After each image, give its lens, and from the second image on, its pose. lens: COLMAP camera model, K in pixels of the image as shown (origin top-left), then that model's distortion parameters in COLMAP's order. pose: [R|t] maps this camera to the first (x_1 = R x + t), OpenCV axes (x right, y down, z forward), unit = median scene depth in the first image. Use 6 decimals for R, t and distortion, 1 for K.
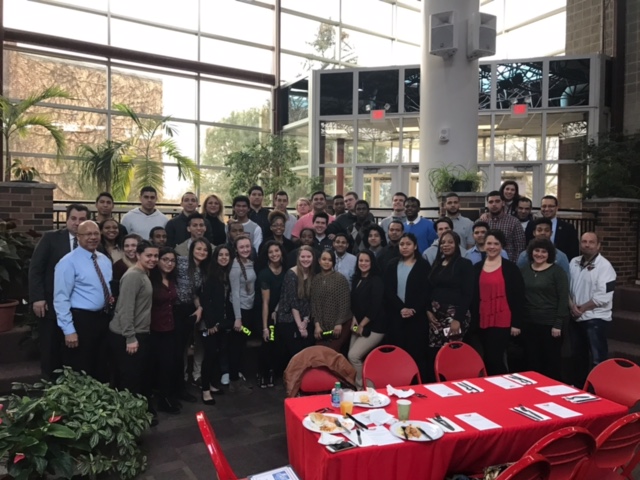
lens RADIAL K [[521.4, 0, 320.6], [0, 521.4, 230.8], [0, 0, 1]] dist [0.022610, -0.016793]
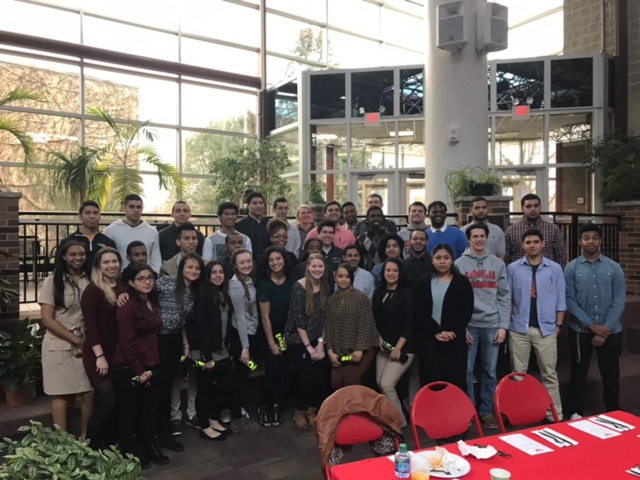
lens RADIAL K [[521.4, 0, 320.6], [0, 521.4, 230.8], [0, 0, 1]] dist [0.022610, -0.016793]
pose [[0.998910, -0.015784, 0.043934, -0.030774], [0.016630, 0.999682, -0.018958, -0.001197], [-0.043621, 0.019668, 0.998855, 0.067354]]
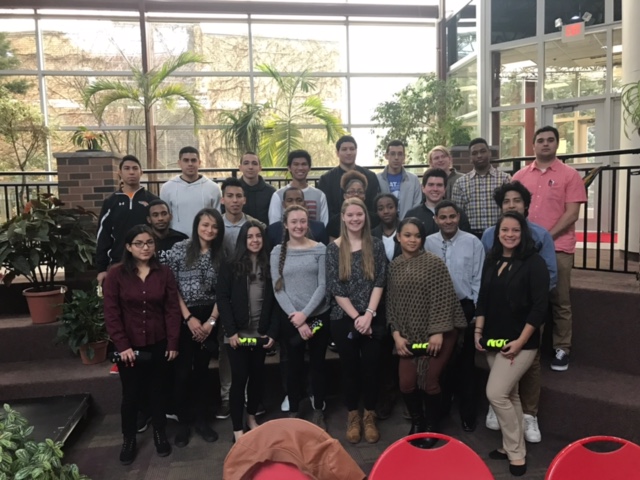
lens RADIAL K [[521.4, 0, 320.6], [0, 521.4, 230.8], [0, 0, 1]] dist [0.022610, -0.016793]
pose [[0.917717, -0.007131, -0.397172, 0.081376], [0.033196, 0.997718, 0.058791, 0.000603], [0.395846, -0.067138, 0.915859, 0.189354]]
